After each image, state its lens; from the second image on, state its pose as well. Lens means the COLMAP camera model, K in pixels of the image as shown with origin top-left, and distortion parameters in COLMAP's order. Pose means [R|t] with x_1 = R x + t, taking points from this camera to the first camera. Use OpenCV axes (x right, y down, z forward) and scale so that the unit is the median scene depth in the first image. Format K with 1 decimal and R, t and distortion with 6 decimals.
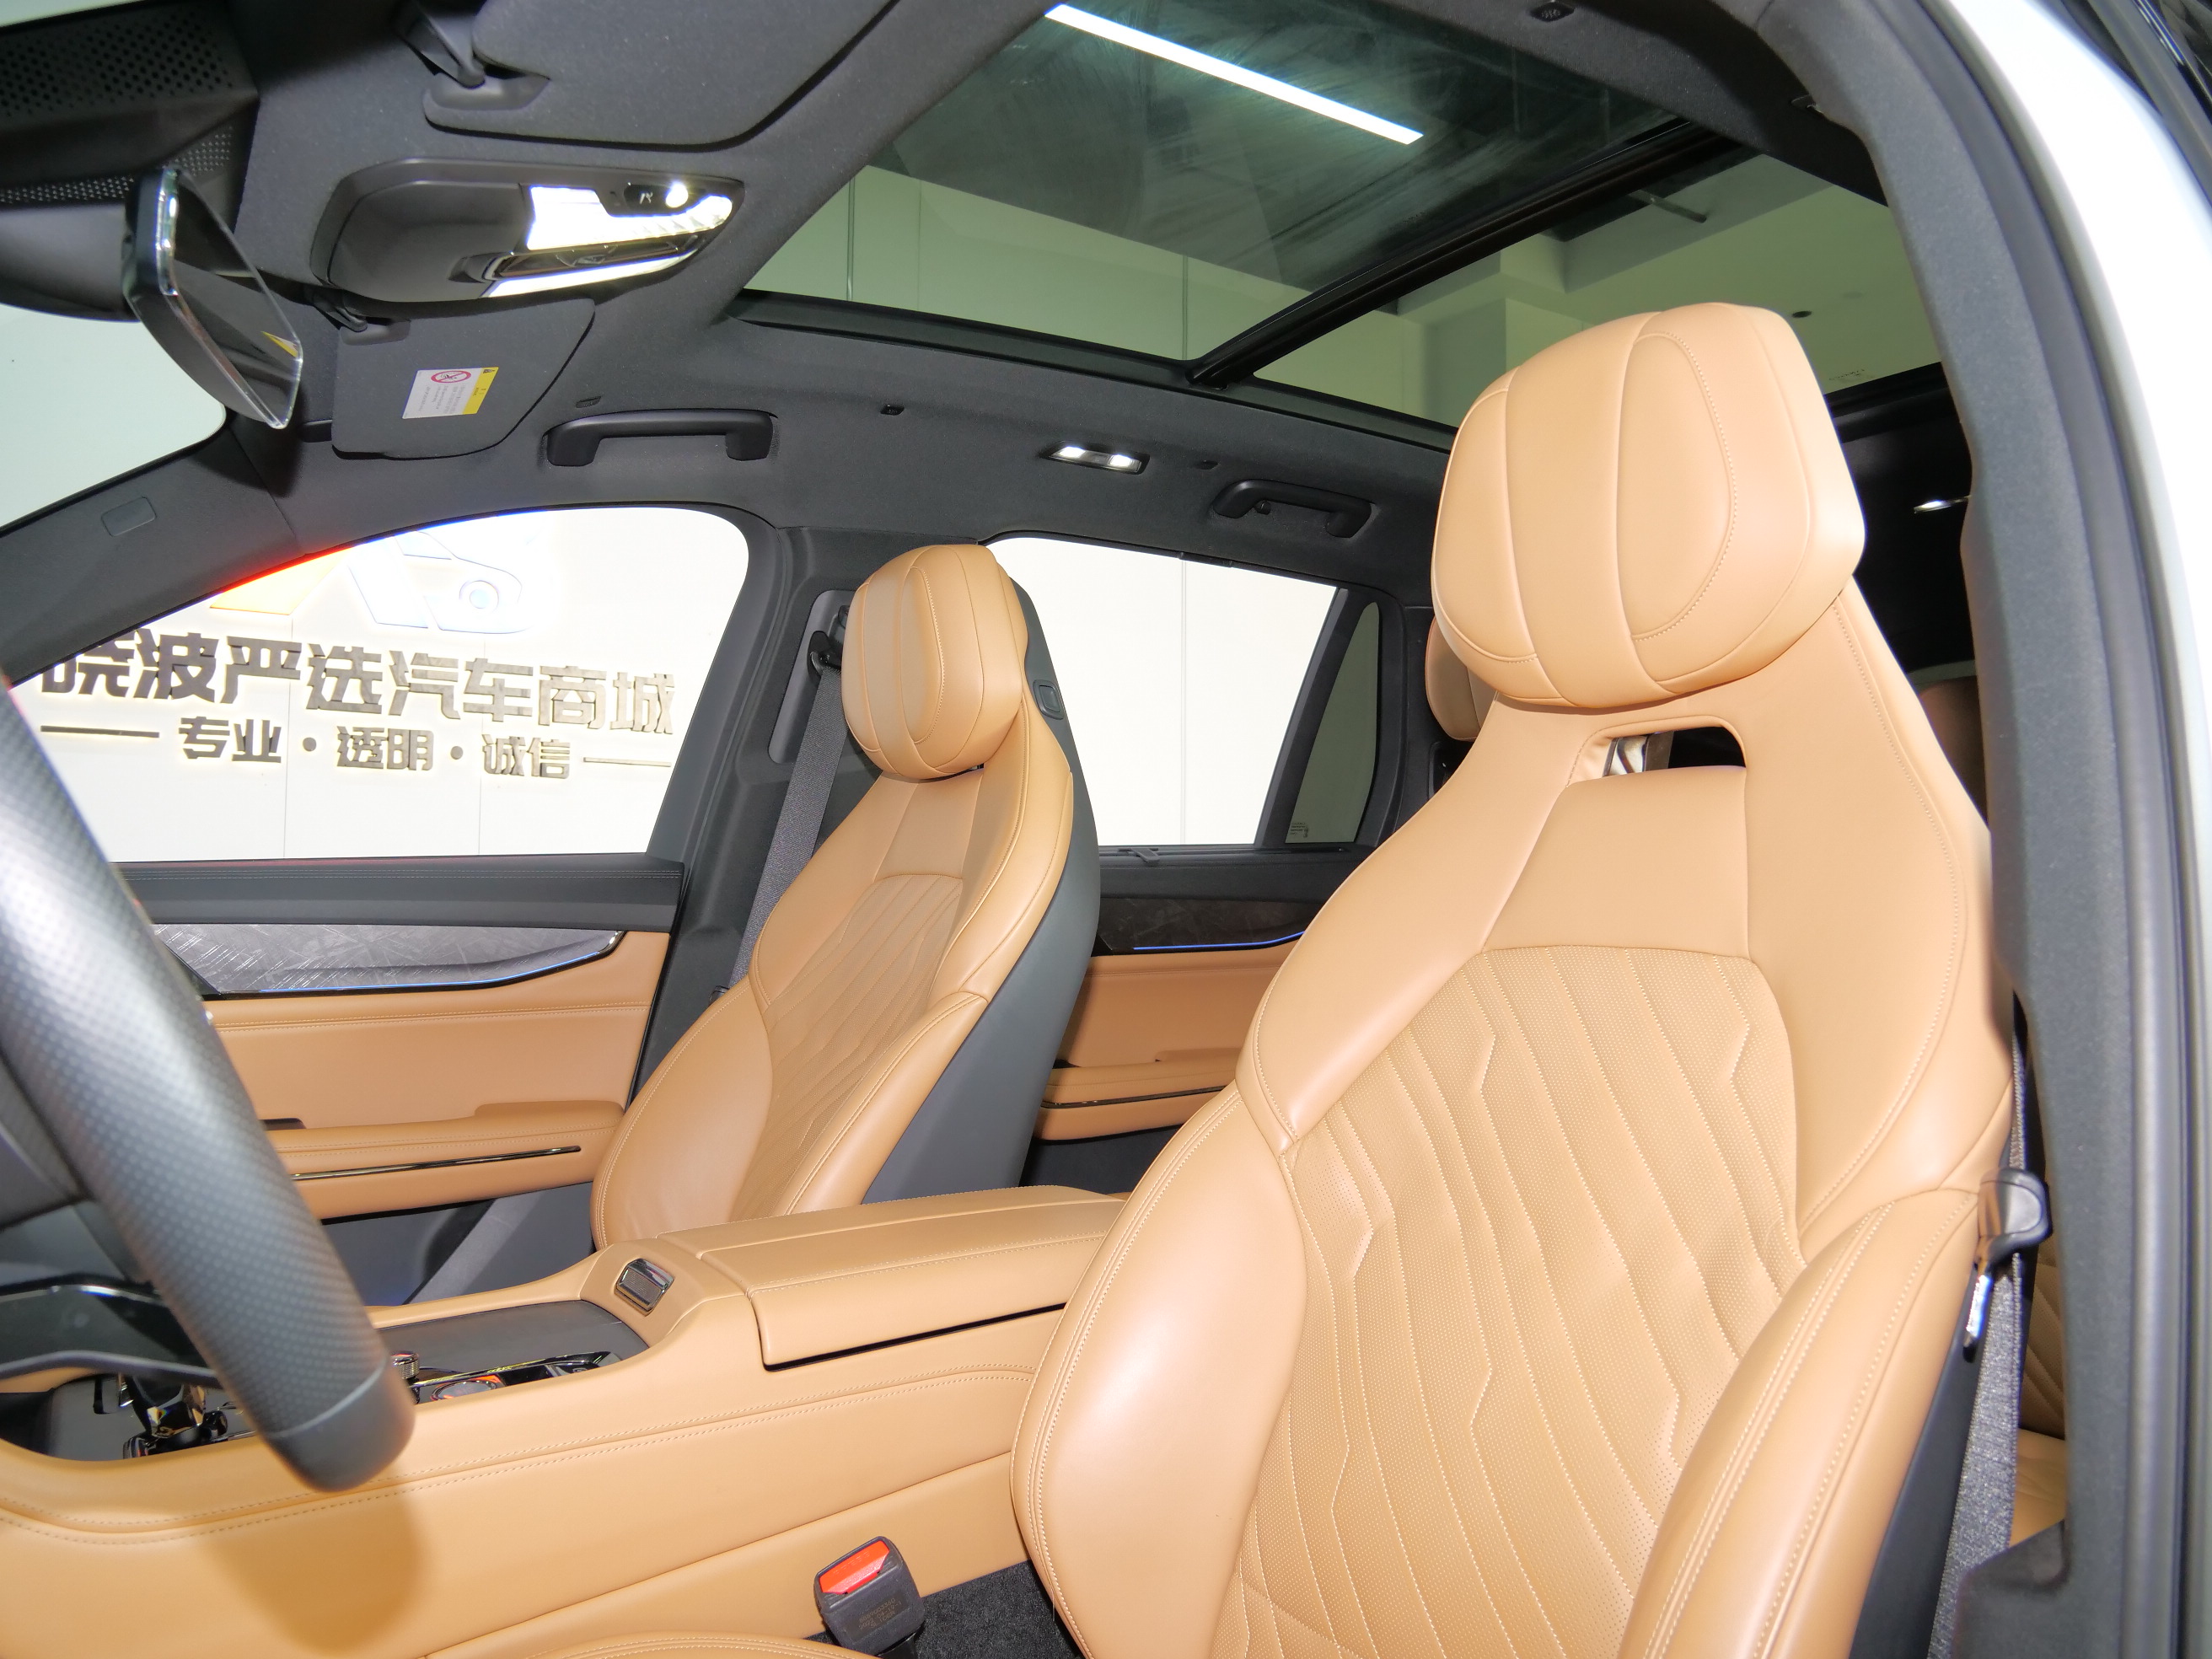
lens RADIAL K [[1631.2, 0, 1093.3], [0, 1631.2, 838.1], [0, 0, 1]] dist [-0.032115, 0.010499]
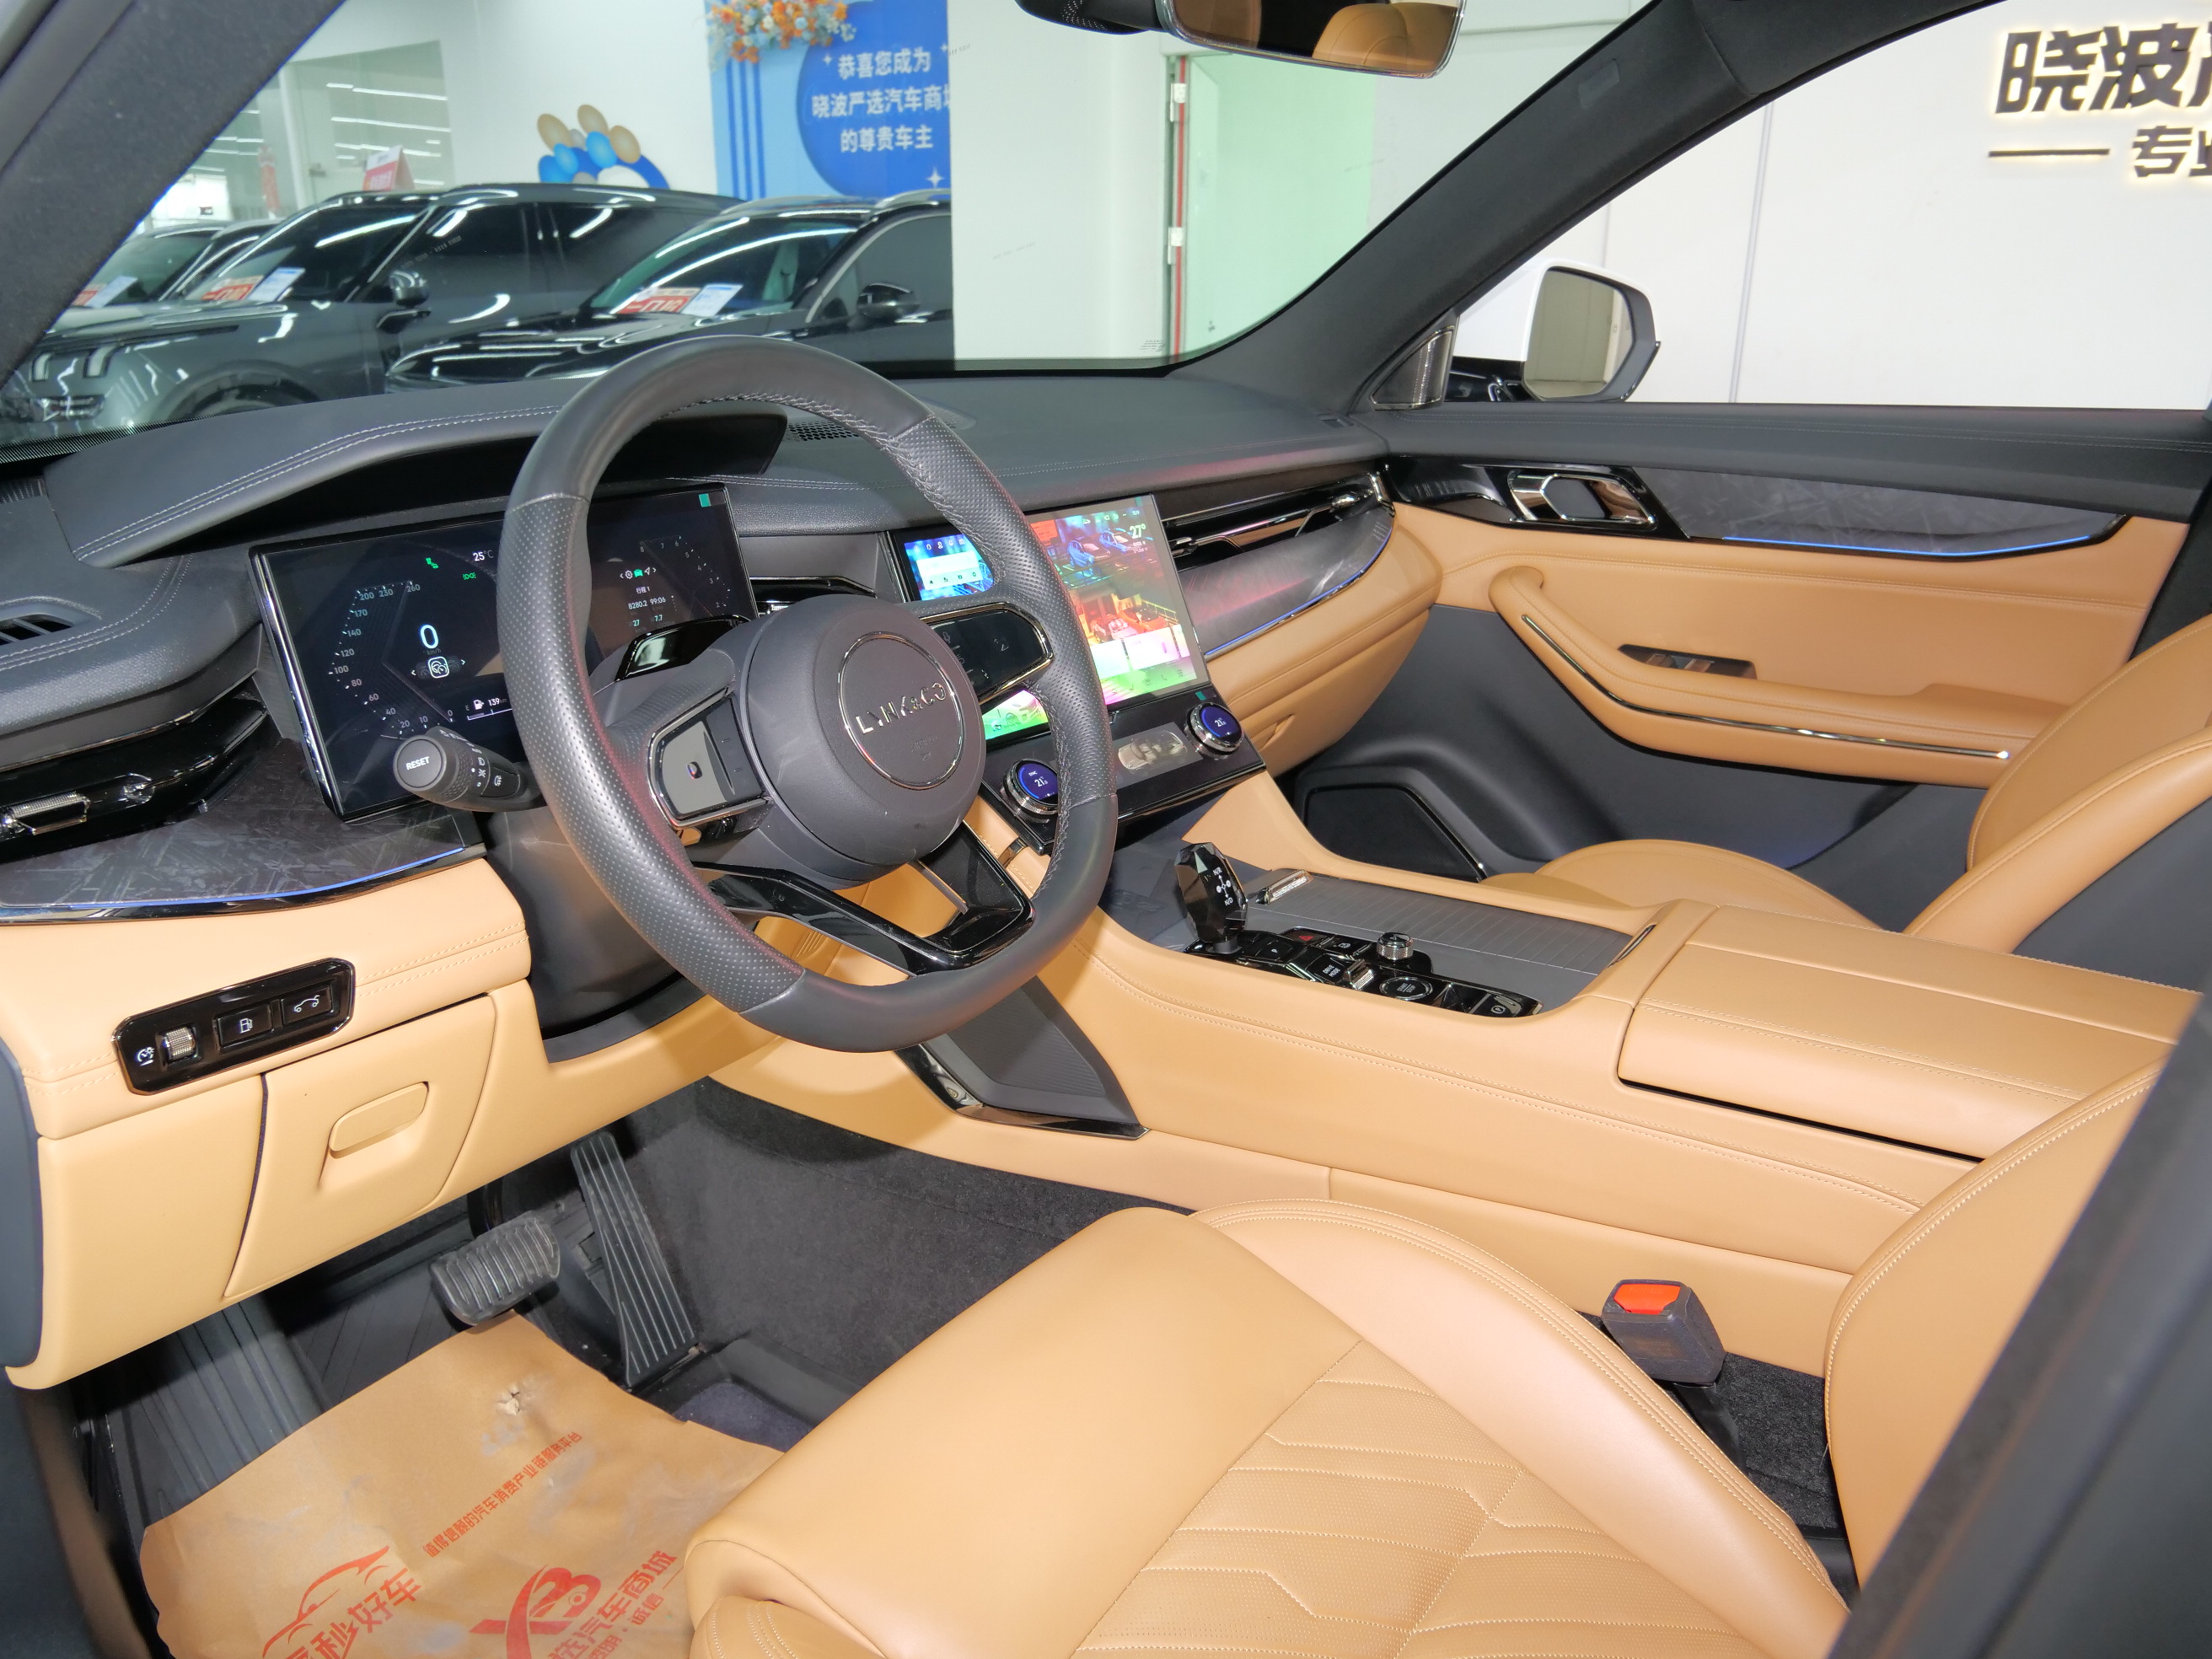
lens RADIAL K [[1631.2, 0, 1093.3], [0, 1631.2, 838.1], [0, 0, 1]] dist [-0.032115, 0.010499]
pose [[0.393786, 0.301222, -0.868446, 0.265221], [0.041601, 0.937974, 0.344202, -0.091717], [0.918260, -0.171670, 0.356830, 0.194667]]
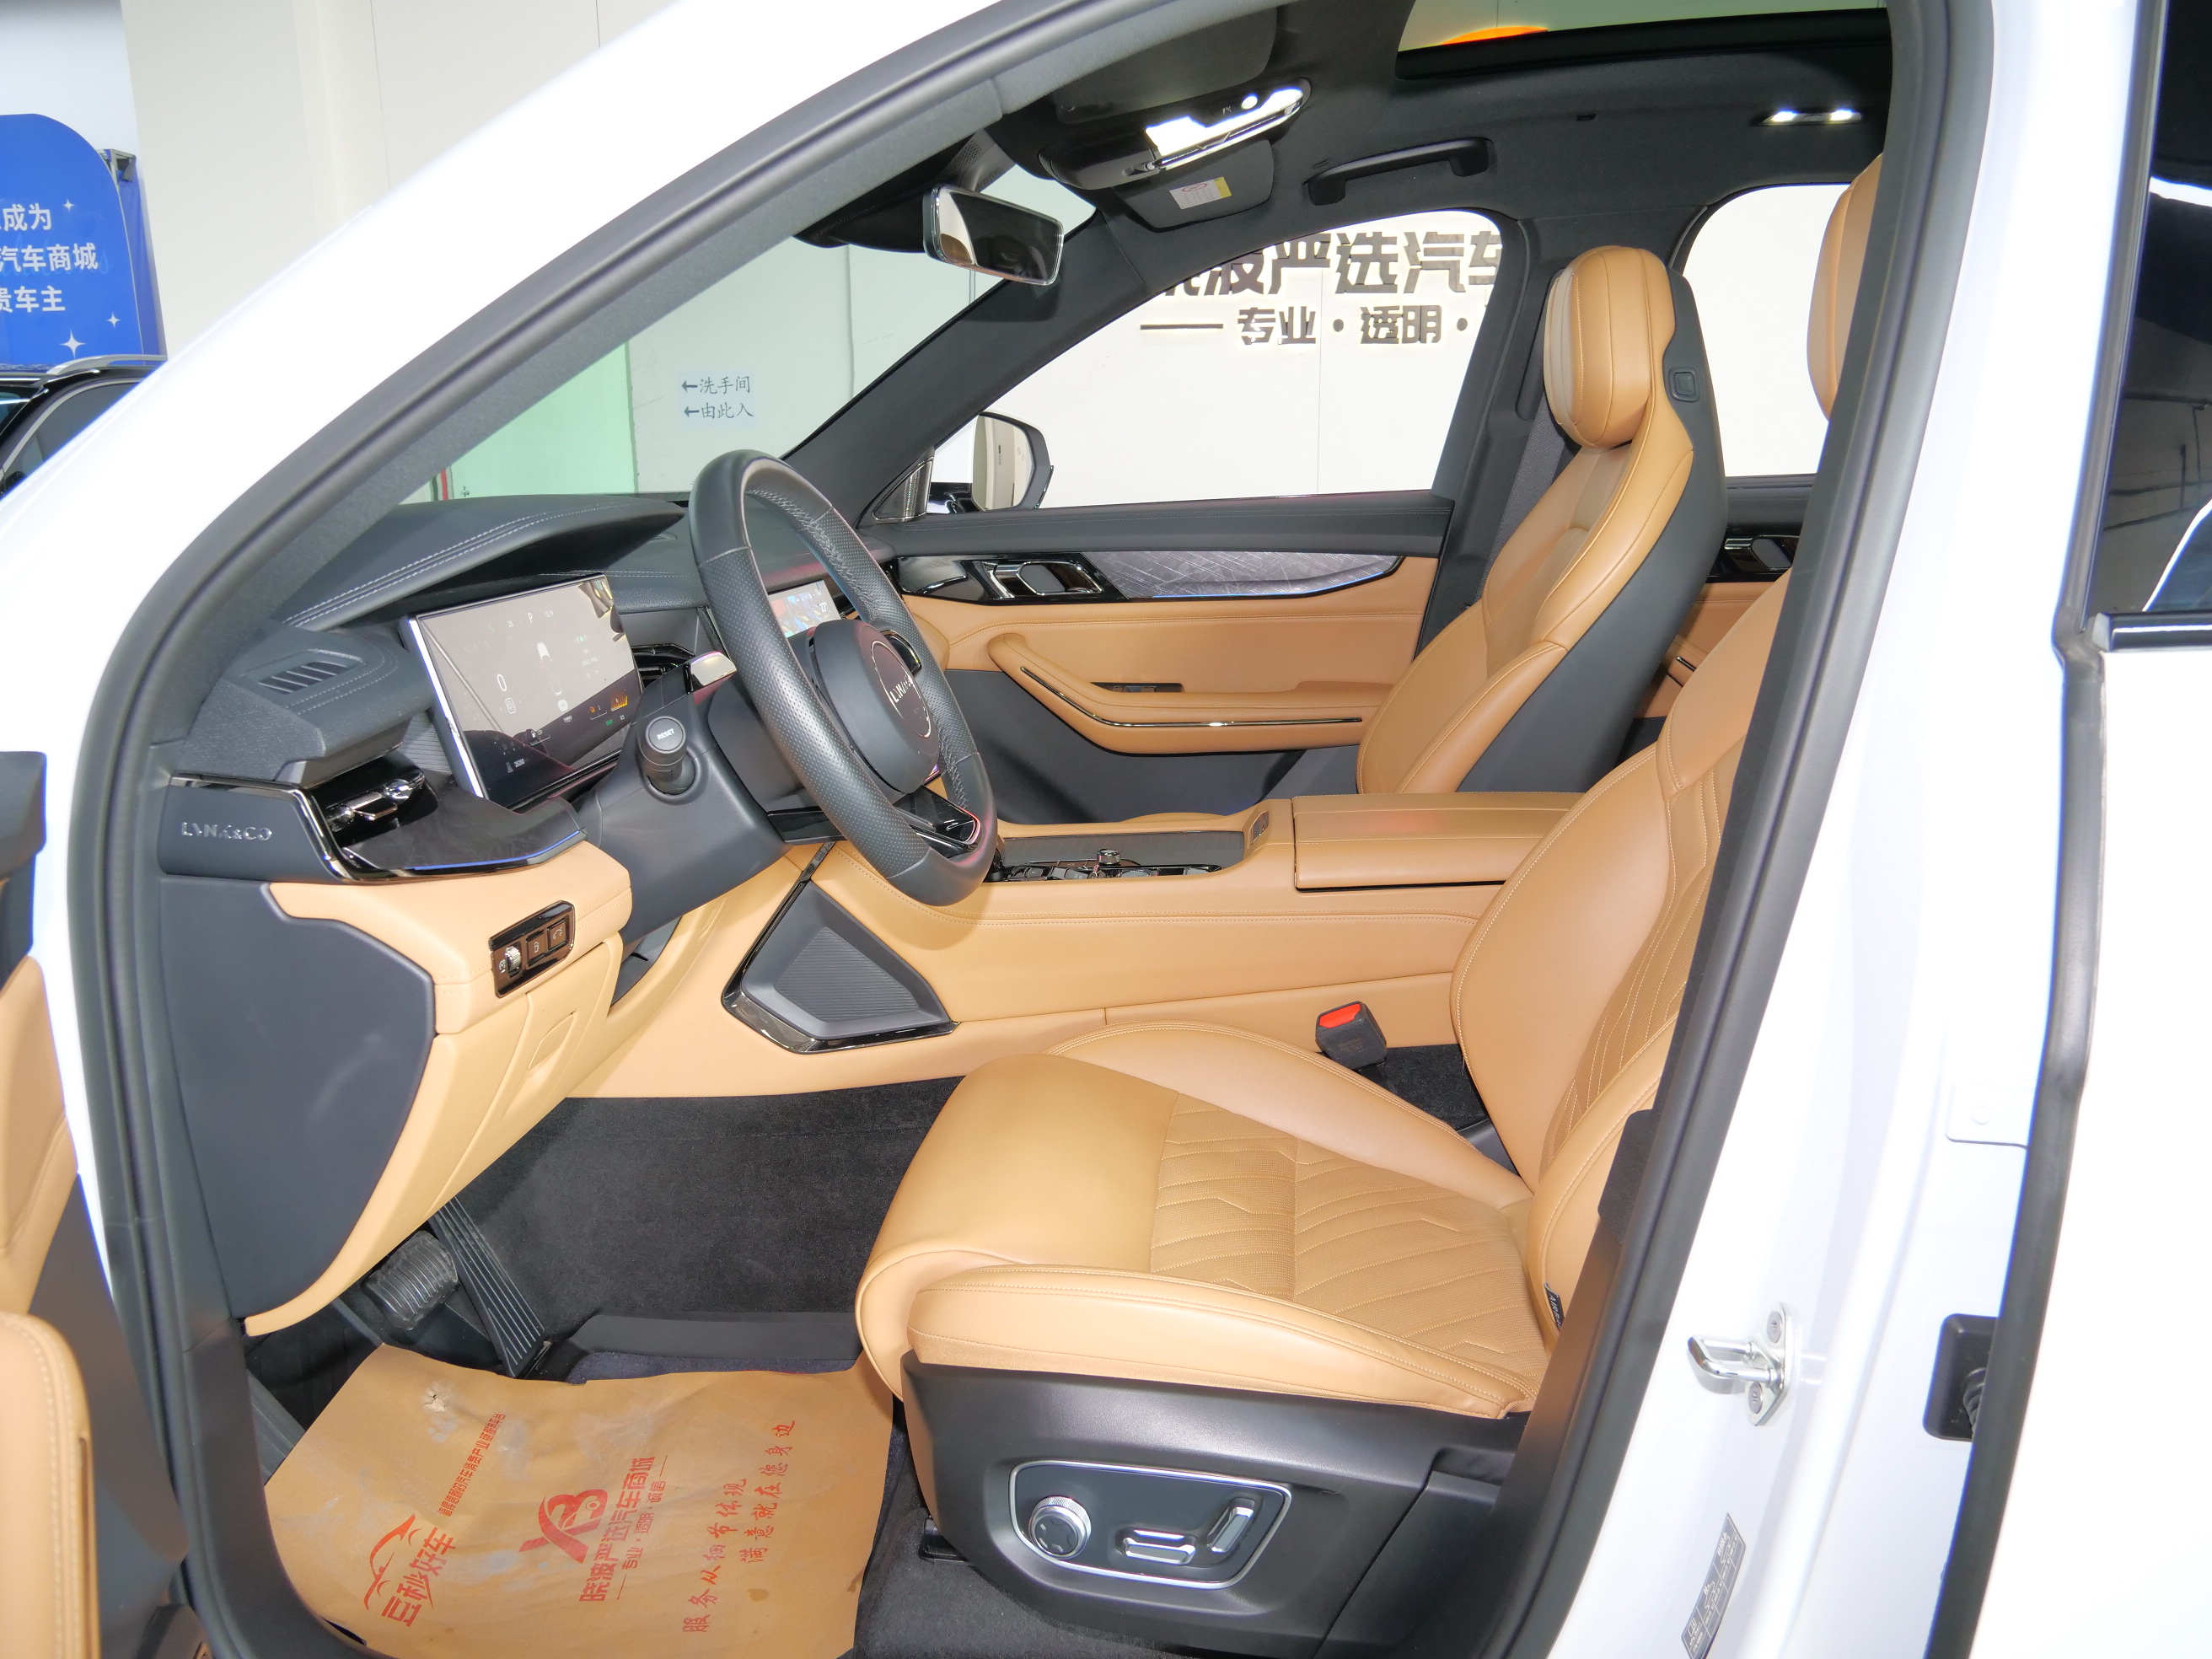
lens RADIAL K [[1638.2, 0, 1106.0], [0, 1638.2, 829.5], [0, 0, 1]] dist [-0.040806, 0.036025]
pose [[0.794173, 0.131458, -0.593303, 0.320833], [0.044590, 0.961084, 0.272634, -0.097711], [0.606054, -0.242974, 0.757405, -0.178405]]
